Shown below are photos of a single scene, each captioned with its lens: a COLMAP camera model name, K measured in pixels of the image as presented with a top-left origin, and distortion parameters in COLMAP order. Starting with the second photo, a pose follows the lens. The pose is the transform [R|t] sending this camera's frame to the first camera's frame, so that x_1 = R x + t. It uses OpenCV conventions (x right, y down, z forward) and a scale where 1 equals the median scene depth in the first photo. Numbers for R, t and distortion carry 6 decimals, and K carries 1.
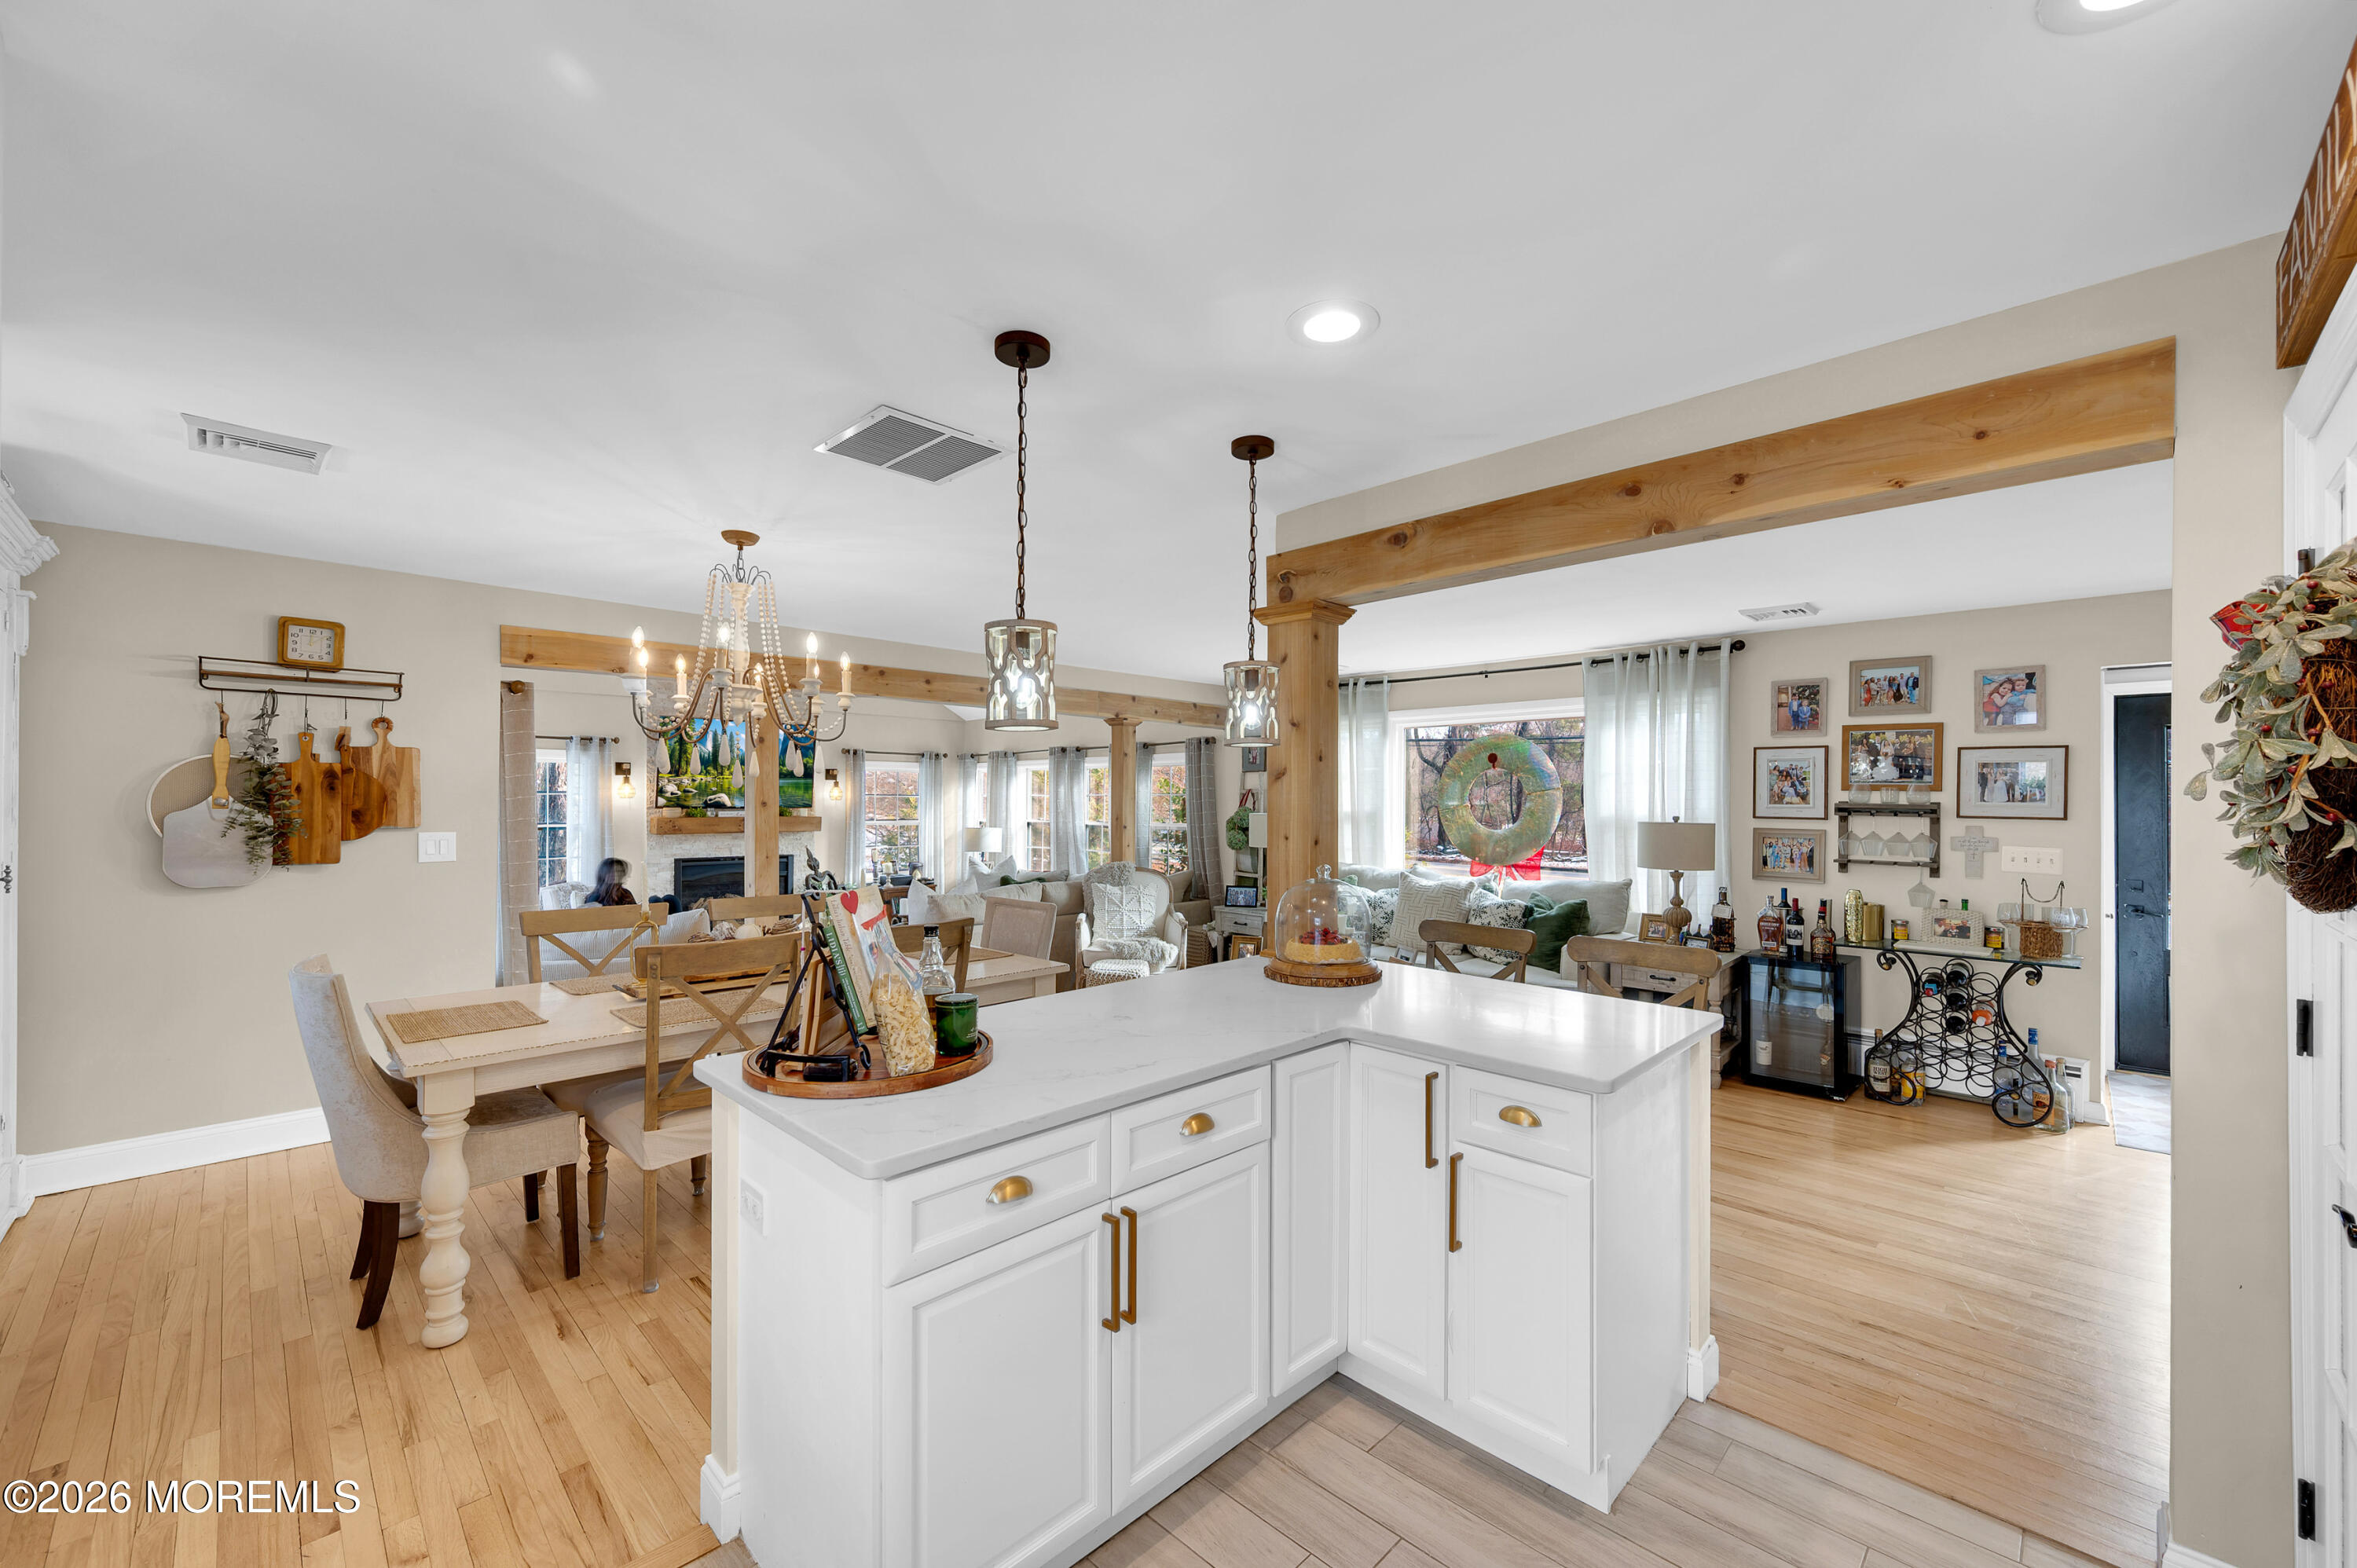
lens RADIAL K [[944.9, 0, 1157.4], [0, 944.9, 803.2], [0, 0, 1]] dist [0.001717, -0.000302]
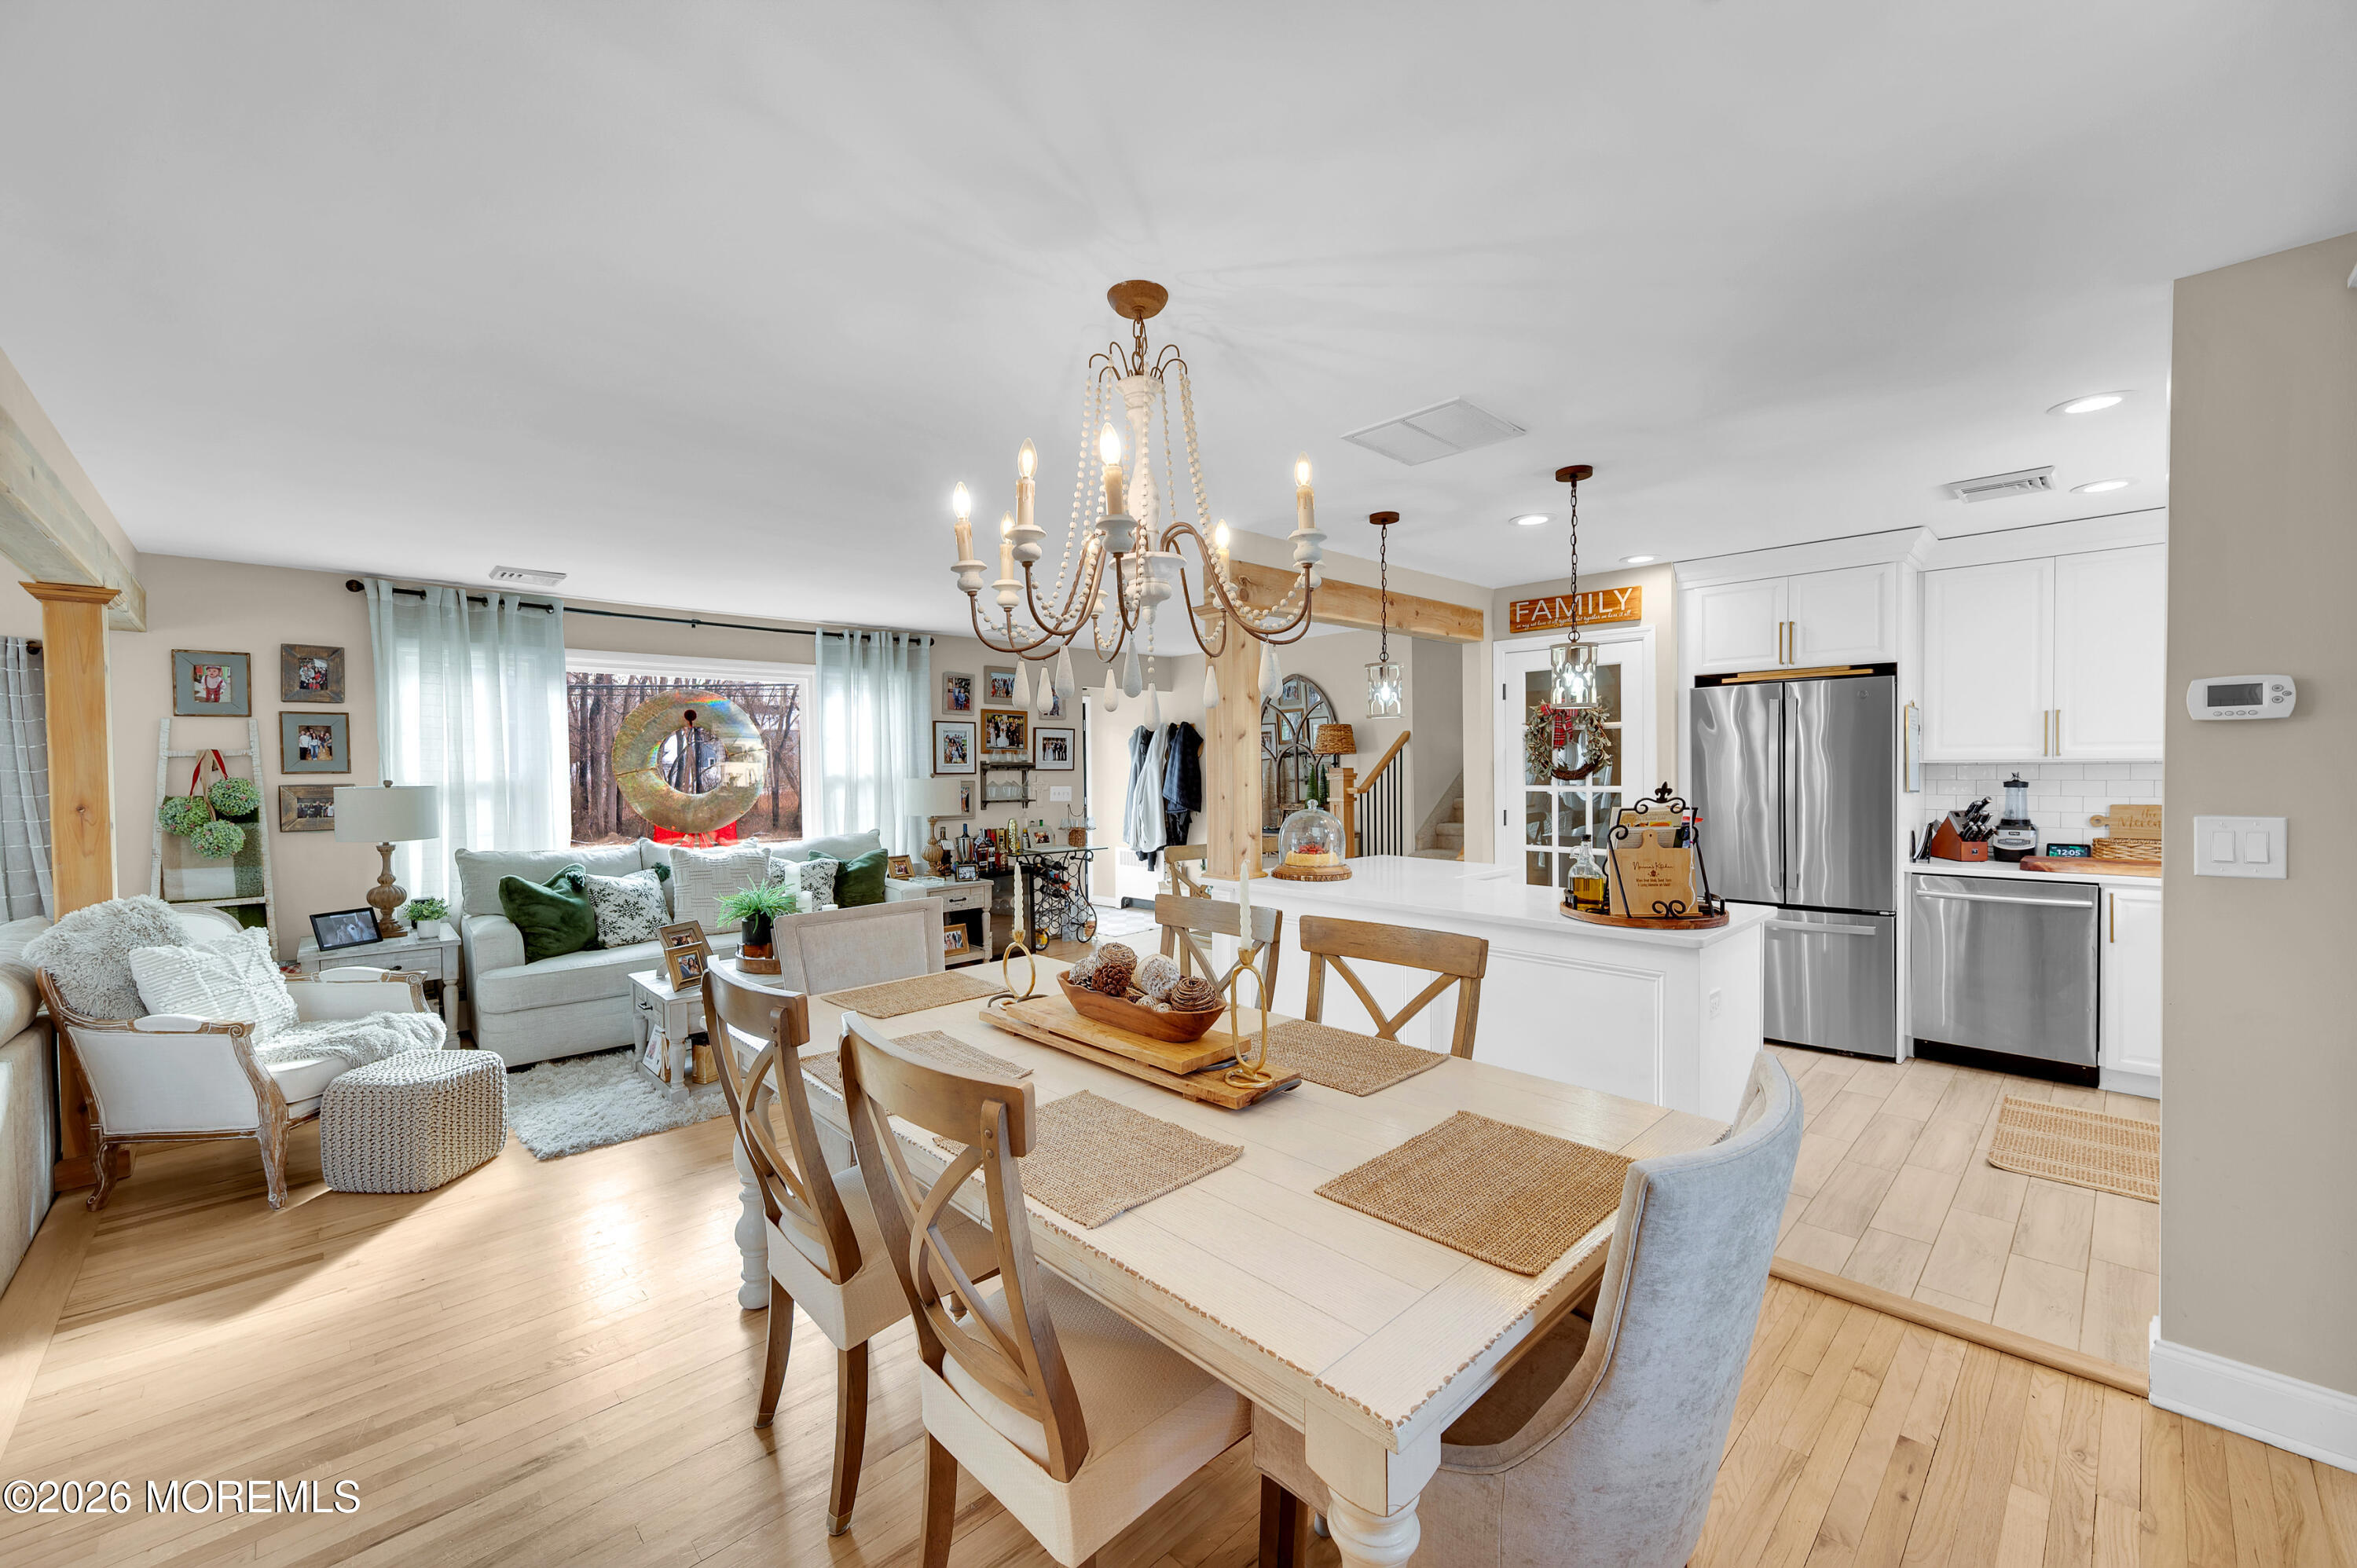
lens RADIAL K [[944.9, 0, 1165.8], [0, 944.9, 779.3], [0, 0, 1]] dist [0.001717, -0.000302]
pose [[0.039276, -0.022522, 0.998975, -0.725031], [0.009776, 0.999707, 0.022154, -0.003099], [-0.999181, 0.008896, 0.039484, 0.667664]]
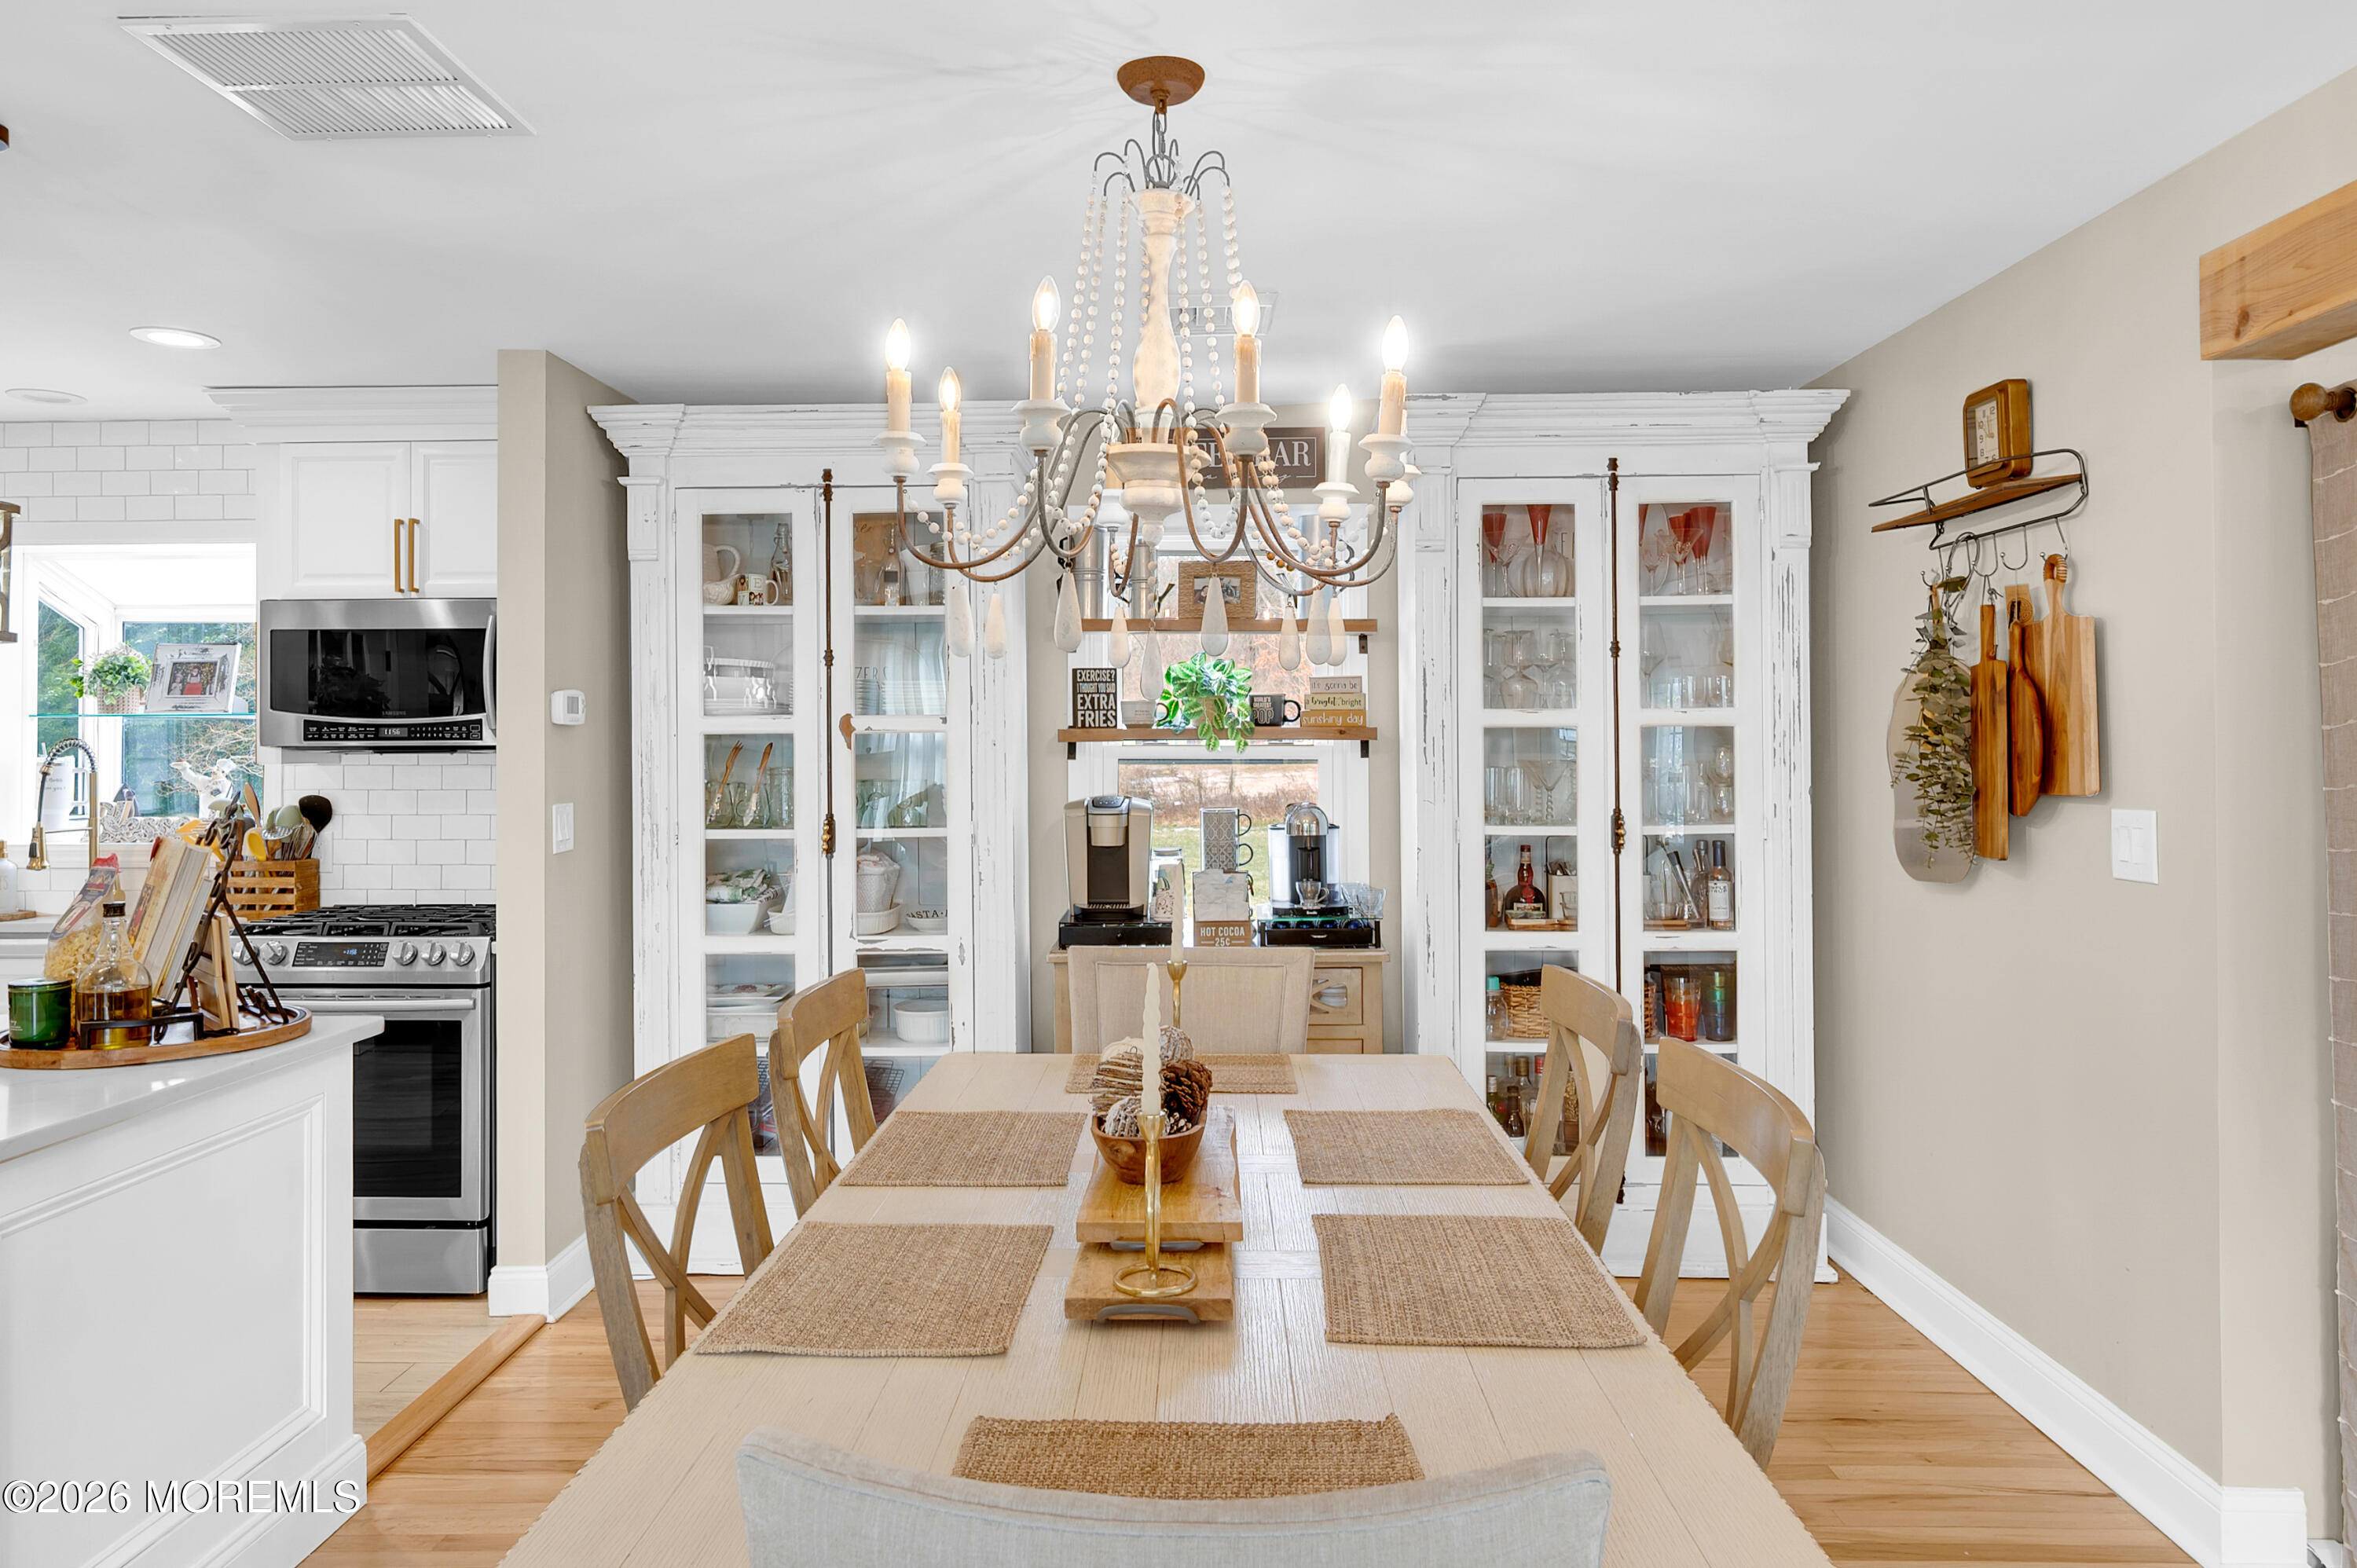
lens RADIAL K [[1523.5, 0, 1173.9], [0, 1523.5, 729.9], [0, 0, 1]] dist [-0.000486, 0.001687]
pose [[-0.724313, -0.009770, -0.689403, -0.017181], [0.001732, 0.999871, -0.015990, 0.000902], [0.689470, -0.012776, -0.724202, 1.013966]]
